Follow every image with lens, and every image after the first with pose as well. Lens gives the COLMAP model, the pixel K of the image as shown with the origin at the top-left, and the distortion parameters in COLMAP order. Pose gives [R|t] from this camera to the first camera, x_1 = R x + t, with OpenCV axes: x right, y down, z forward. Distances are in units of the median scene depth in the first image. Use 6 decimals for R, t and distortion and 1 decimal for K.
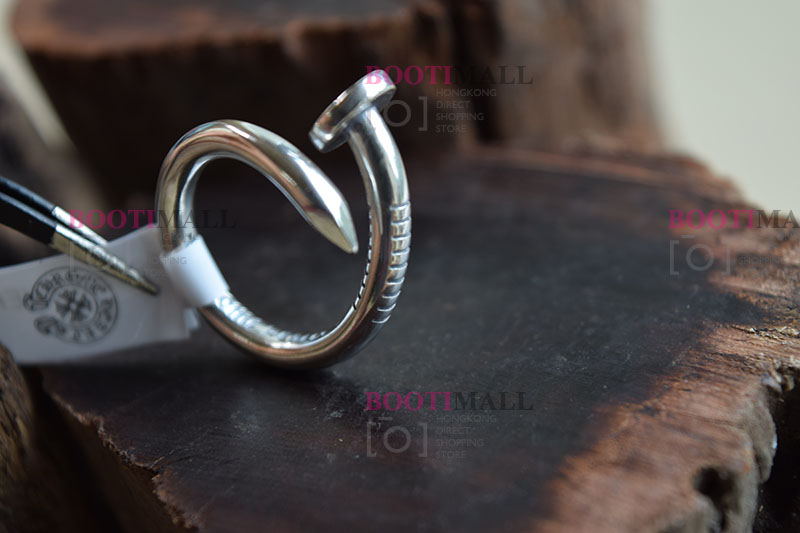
lens RADIAL K [[1527.9, 0, 399.1], [0, 1527.9, 269.4], [0, 0, 1]] dist [0.003103, 0.000000]
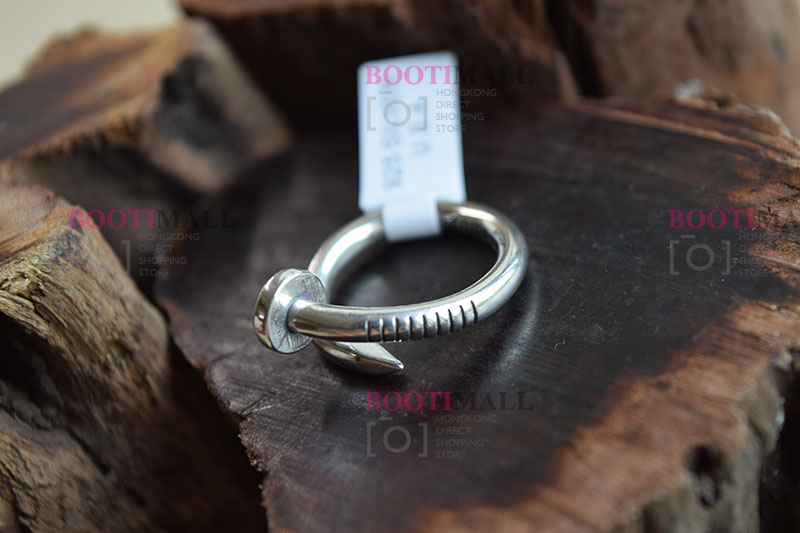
lens RADIAL K [[1527.9, 0, 400.4], [0, 1527.9, 269.4], [0, 0, 1]] dist [0.003103, 0.000000]
pose [[0.976262, 0.015877, -0.216011, 0.207434], [0.011398, 0.992162, 0.124436, -0.123279], [0.216294, -0.123944, 0.968429, -0.087204]]
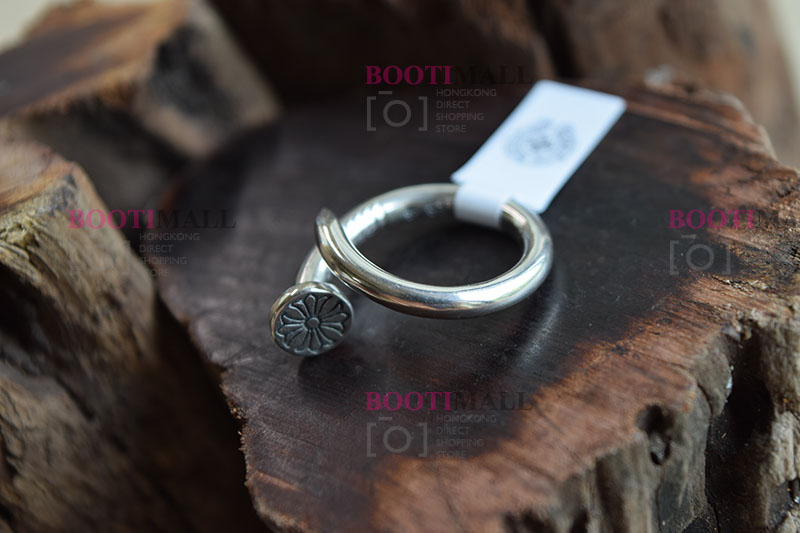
lens RADIAL K [[1527.9, 0, 401.8], [0, 1527.9, 270.0], [0, 0, 1]] dist [0.003103, 0.000000]
pose [[0.978562, 0.053926, -0.198766, 0.220087], [-0.027458, 0.990657, 0.133588, -0.114500], [0.204112, -0.125266, 0.970900, -0.153200]]
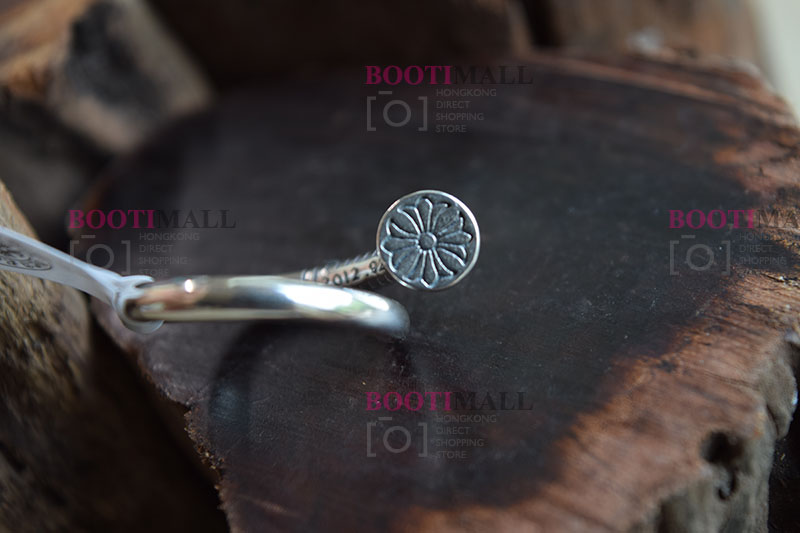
lens RADIAL K [[1527.9, 0, 401.8], [0, 1527.9, 258.9], [0, 0, 1]] dist [0.003103, 0.000000]
pose [[0.994733, 0.009693, -0.102045, 0.089244], [0.005610, 0.988878, 0.148625, -0.120360], [0.102351, -0.148414, 0.983614, 0.013006]]
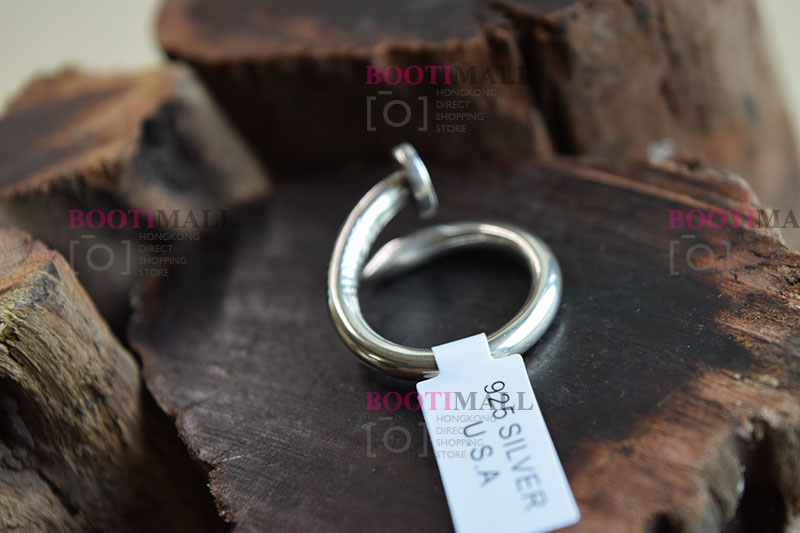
lens RADIAL K [[1527.9, 0, 401.3], [0, 1527.9, 265.0], [0, 0, 1]] dist [0.003103, 0.000000]
pose [[0.979309, 0.042560, -0.197843, 0.209543], [-0.020415, 0.993424, 0.112656, -0.157914], [0.201337, -0.106286, 0.973739, -0.100367]]
